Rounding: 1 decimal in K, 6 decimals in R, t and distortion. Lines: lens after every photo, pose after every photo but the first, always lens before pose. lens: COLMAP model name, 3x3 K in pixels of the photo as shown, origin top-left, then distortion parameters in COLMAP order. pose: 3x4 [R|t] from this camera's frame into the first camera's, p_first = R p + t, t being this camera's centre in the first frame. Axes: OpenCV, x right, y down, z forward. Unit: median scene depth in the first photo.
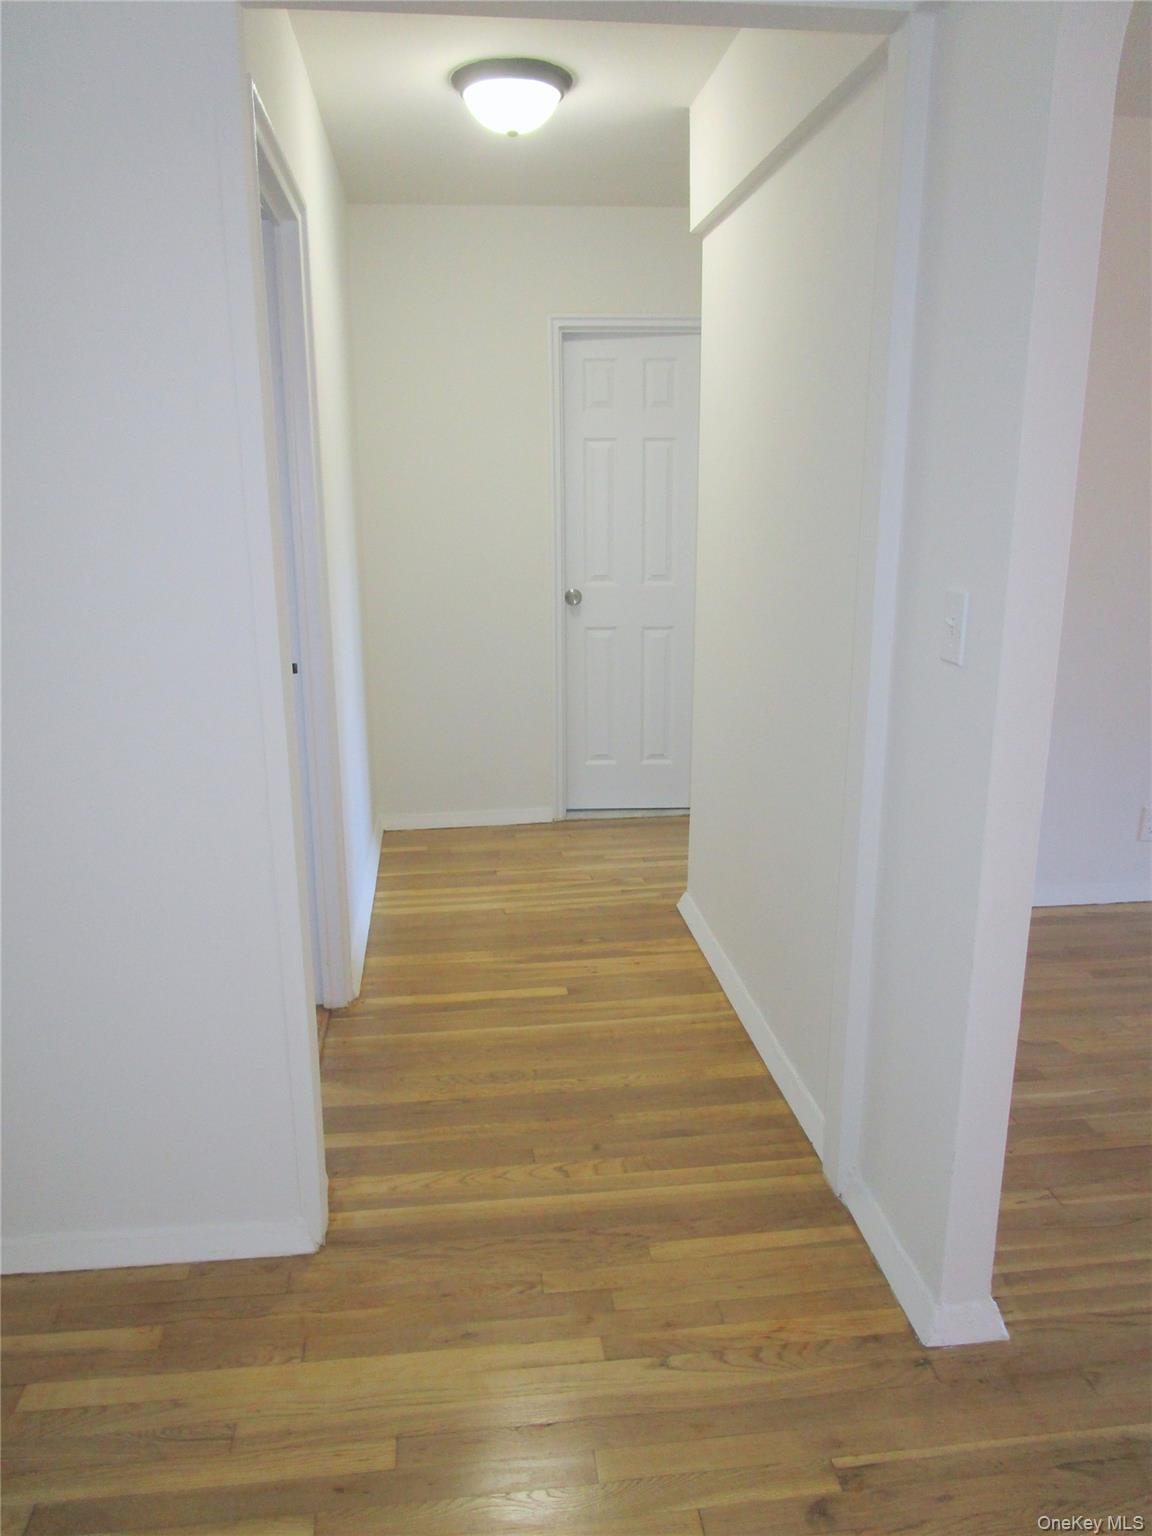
lens RADIAL K [[1088.7, 0, 573.7], [0, 1088.7, 764.6], [0, 0, 1]] dist [-0.030155, 0.010298]
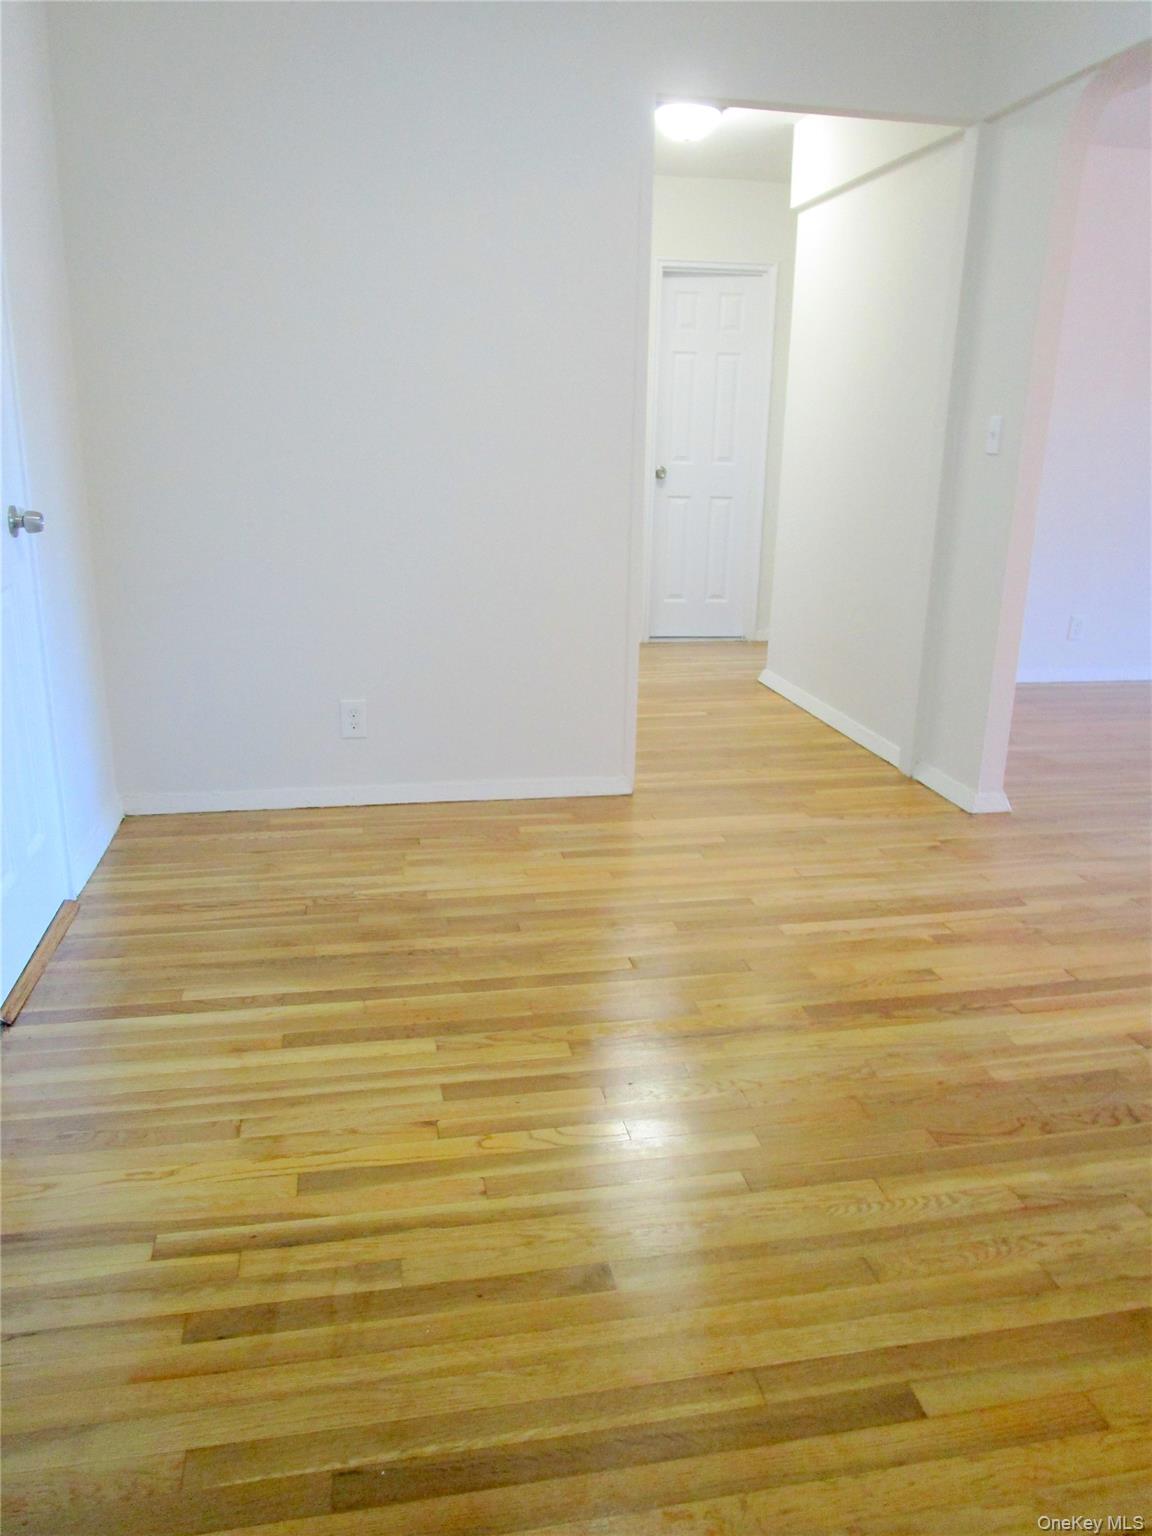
lens RADIAL K [[1128.1, 0, 577.8], [0, 1128.1, 760.6], [0, 0, 1]] dist [-0.024951, 0.010002]
pose [[0.996184, 0.004013, 0.087188, -0.336300], [-0.007284, 0.999280, 0.037228, 0.226636], [-0.086976, -0.037721, 0.995496, -0.576757]]
